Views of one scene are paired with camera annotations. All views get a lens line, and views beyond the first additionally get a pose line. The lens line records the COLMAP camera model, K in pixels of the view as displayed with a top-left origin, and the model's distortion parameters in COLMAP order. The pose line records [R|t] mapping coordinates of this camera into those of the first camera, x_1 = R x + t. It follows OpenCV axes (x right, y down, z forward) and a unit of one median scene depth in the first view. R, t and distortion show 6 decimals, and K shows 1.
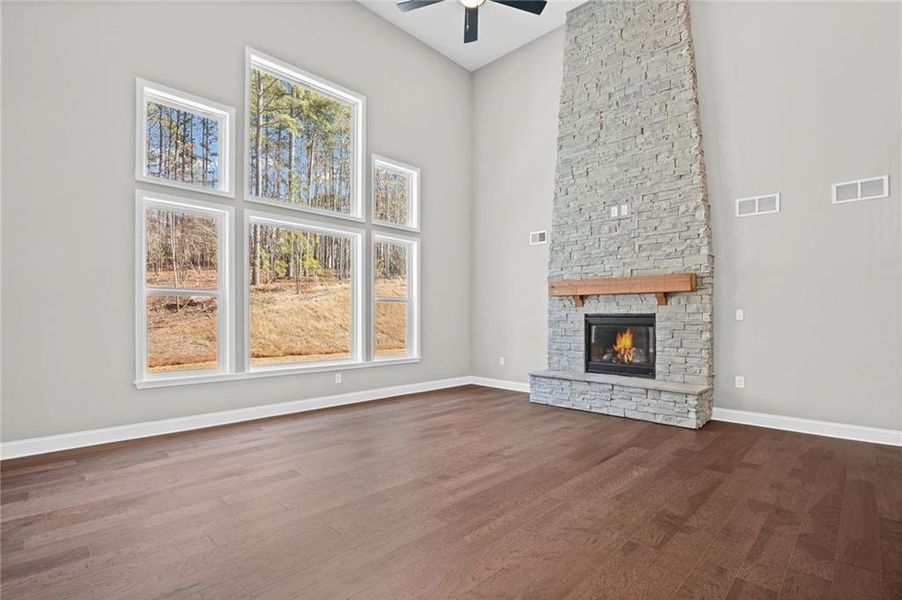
lens RADIAL K [[422.9, 0, 449.2], [0, 422.9, 319.3], [0, 0, 1]] dist [-0.024474, 0.000068]
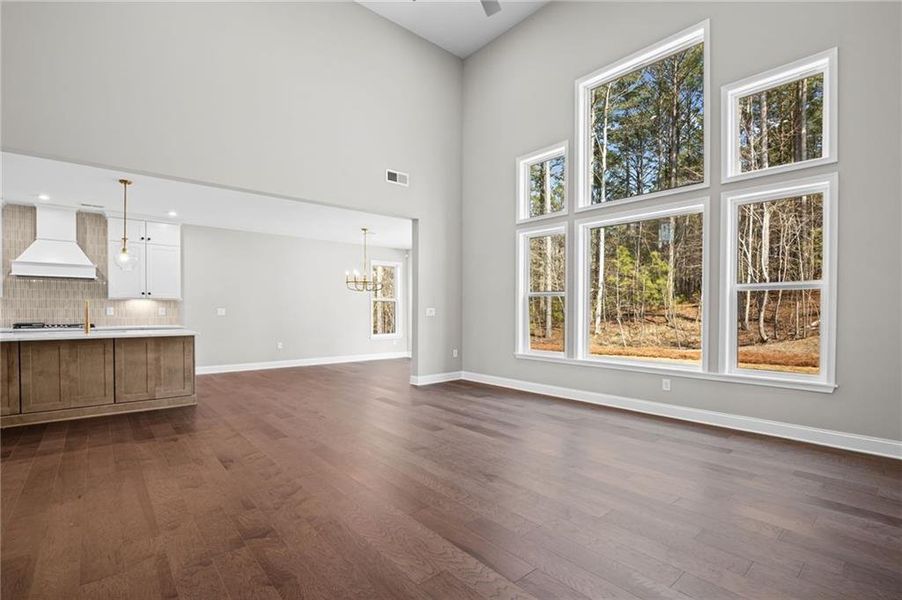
lens RADIAL K [[419.6, 0, 451.0], [0, 419.6, 300.0], [0, 0, 1]] dist [-0.019750, -0.000248]
pose [[-0.073668, -0.028197, -0.996884, 0.654830], [-0.008651, 0.999581, -0.027634, -0.002819], [0.997245, 0.006589, -0.073881, 0.687019]]
